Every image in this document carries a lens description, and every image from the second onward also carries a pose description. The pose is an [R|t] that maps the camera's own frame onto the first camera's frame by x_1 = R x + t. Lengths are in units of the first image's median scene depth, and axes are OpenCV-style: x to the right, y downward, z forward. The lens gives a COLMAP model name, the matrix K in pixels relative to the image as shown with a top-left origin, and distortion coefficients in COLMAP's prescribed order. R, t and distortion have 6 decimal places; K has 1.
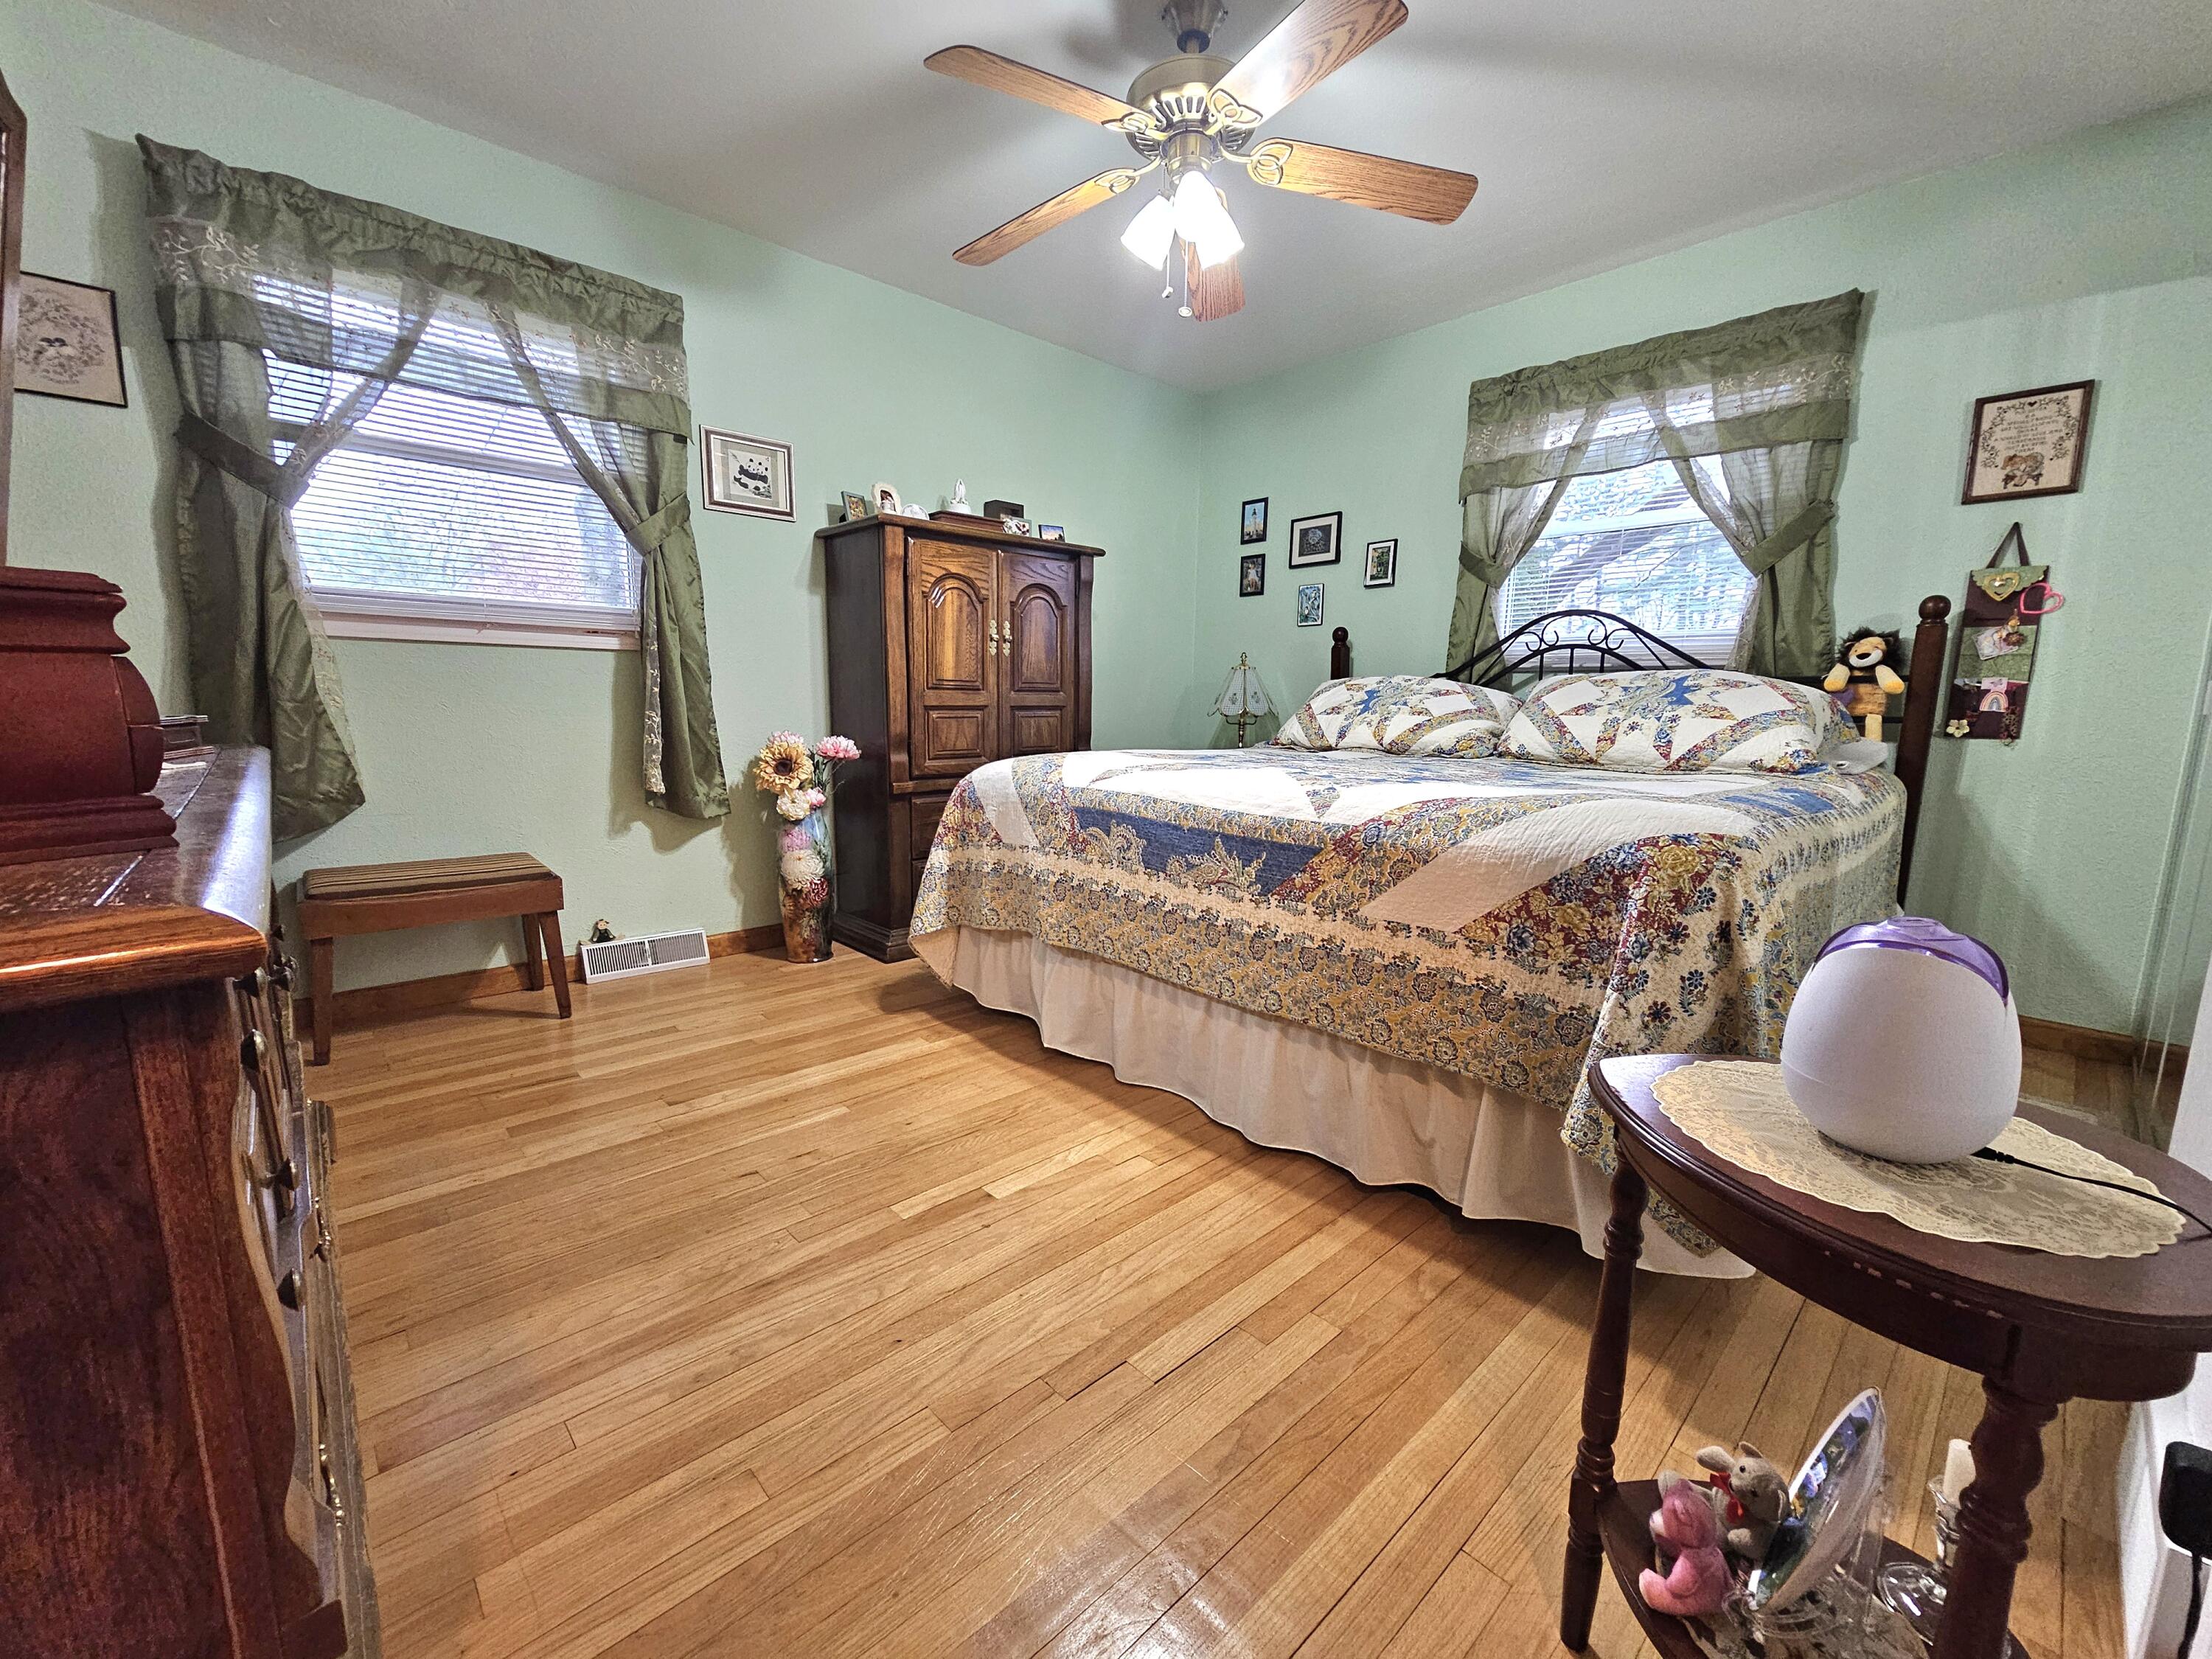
lens RADIAL K [[898.3, 0, 1099.6], [0, 898.3, 835.4], [0, 0, 1]] dist [-0.004514, -0.000335]
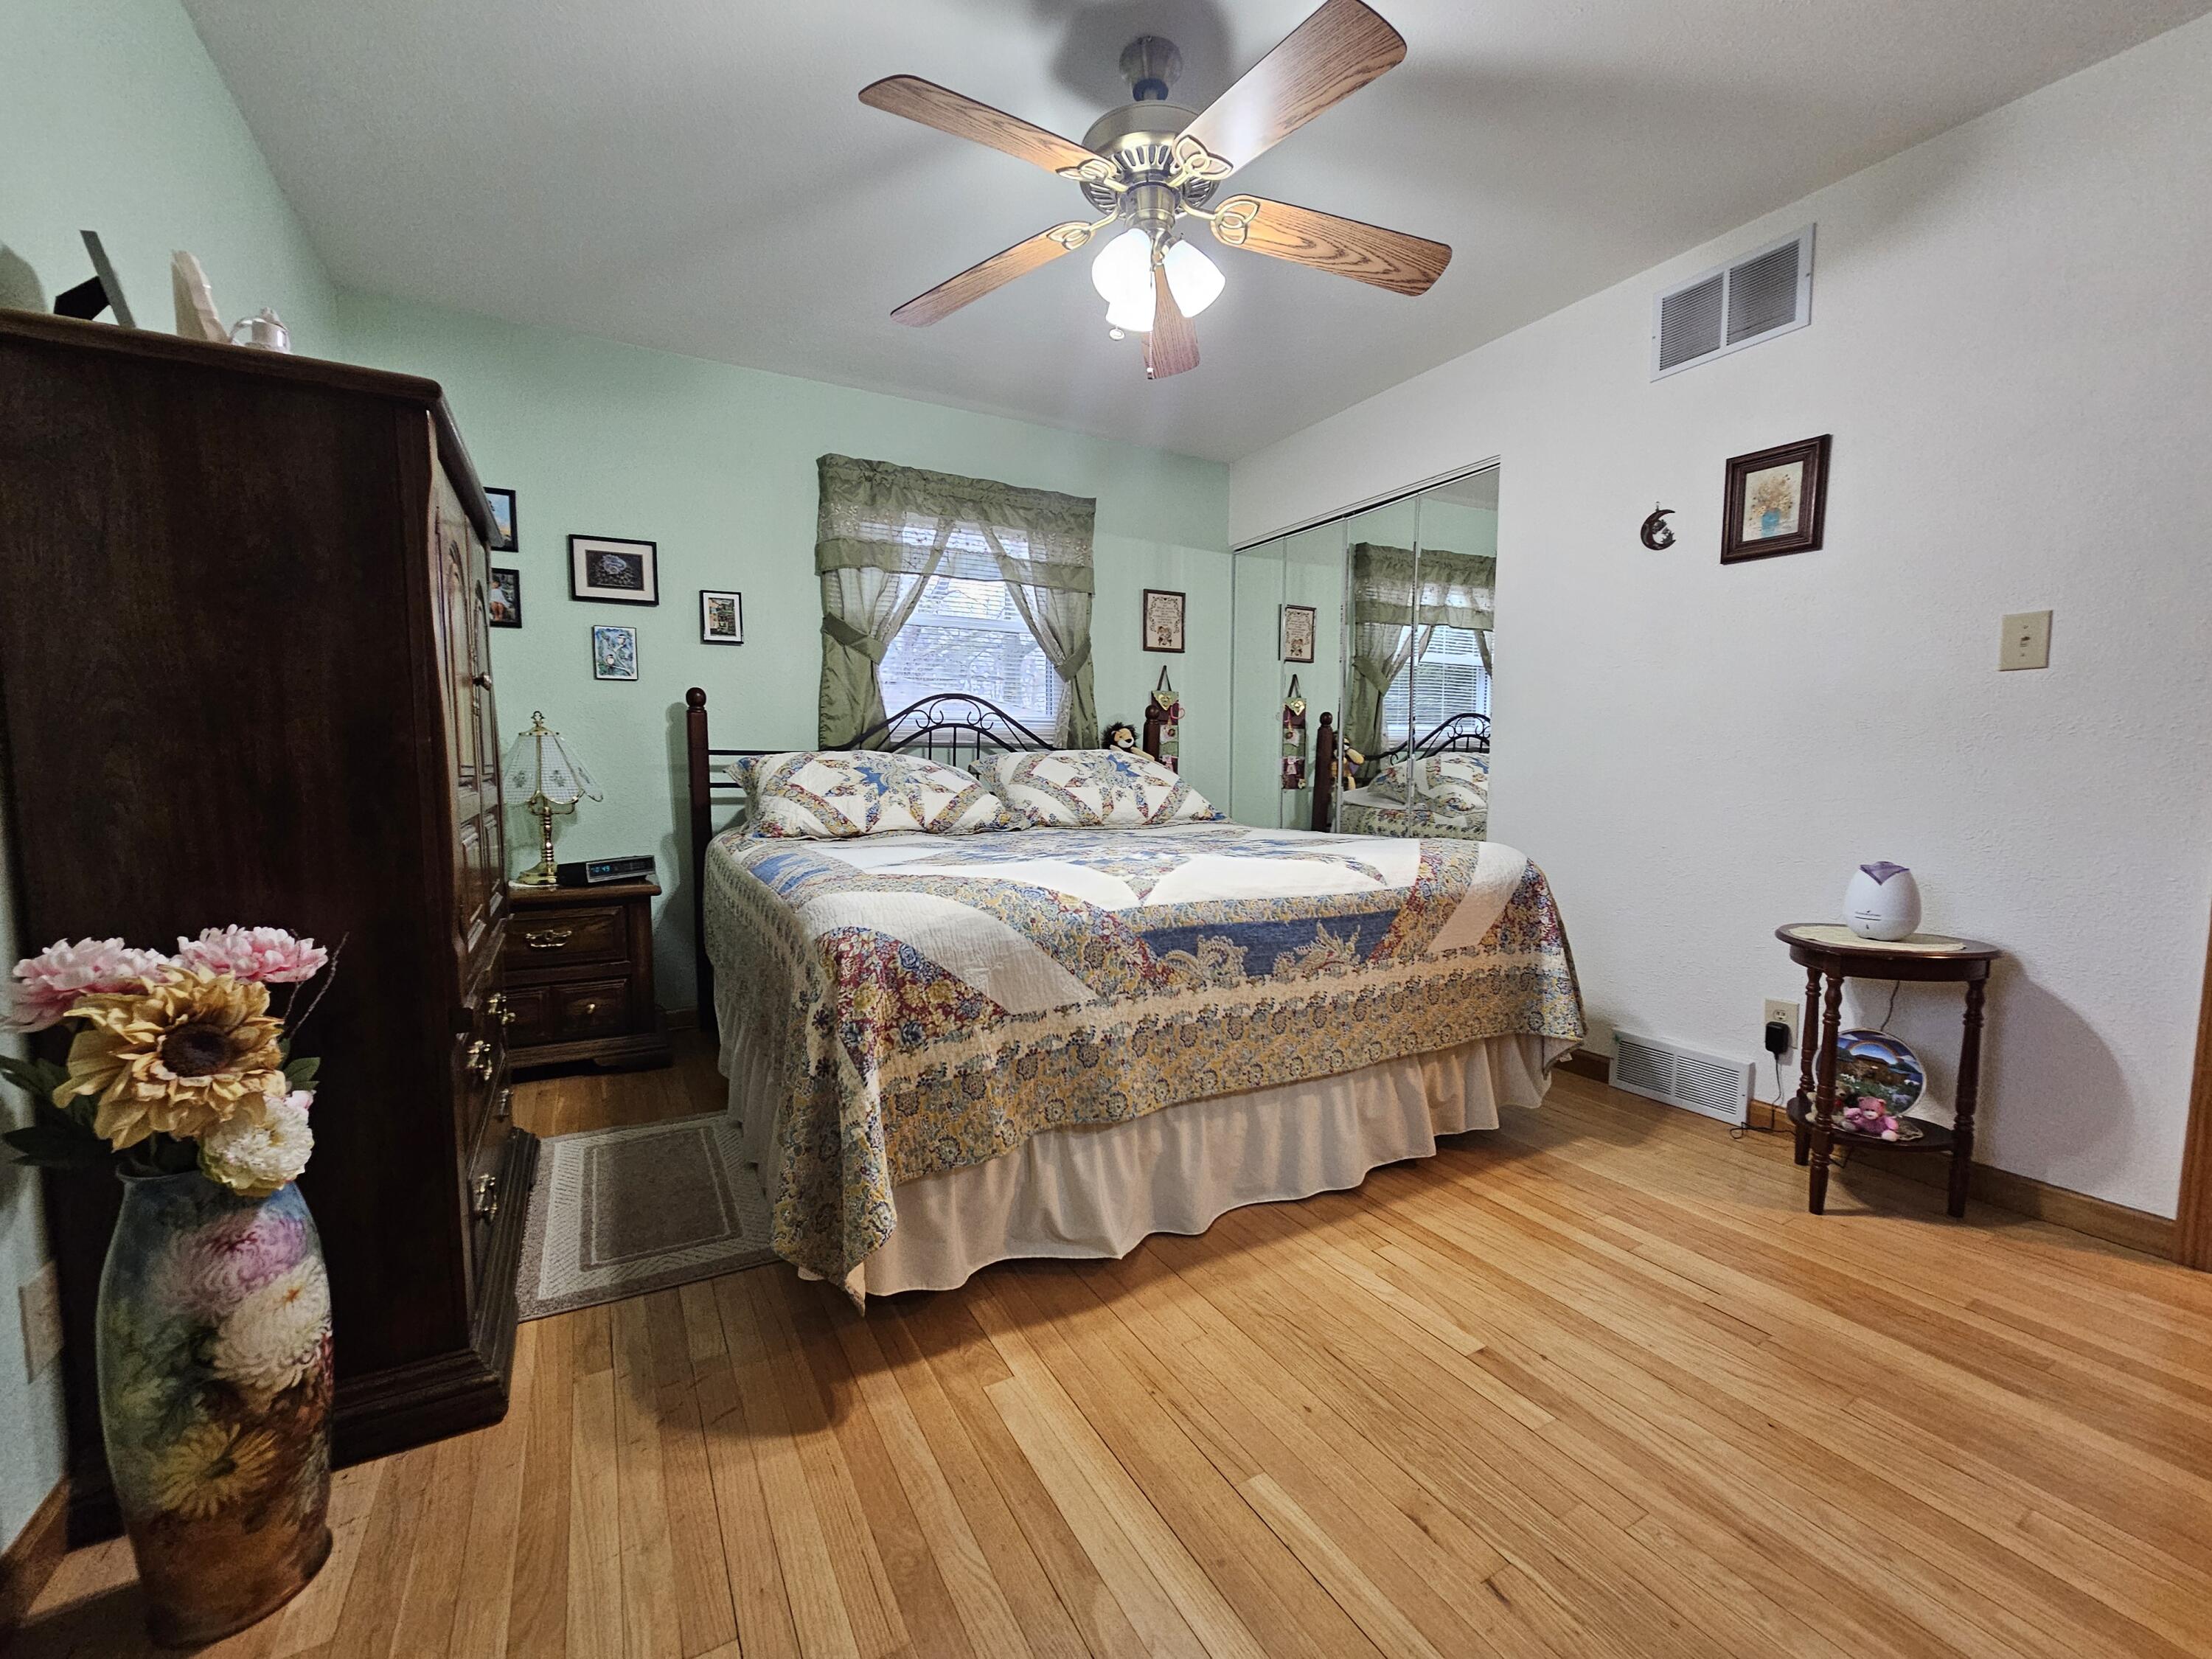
lens RADIAL K [[898.3, 0, 1094.5], [0, 898.3, 838.4], [0, 0, 1]] dist [-0.004514, -0.000335]
pose [[0.241713, -0.097031, 0.965484, -0.756669], [0.146616, 0.987216, 0.062509, -0.161318], [-0.959207, 0.126447, 0.252850, 0.789490]]
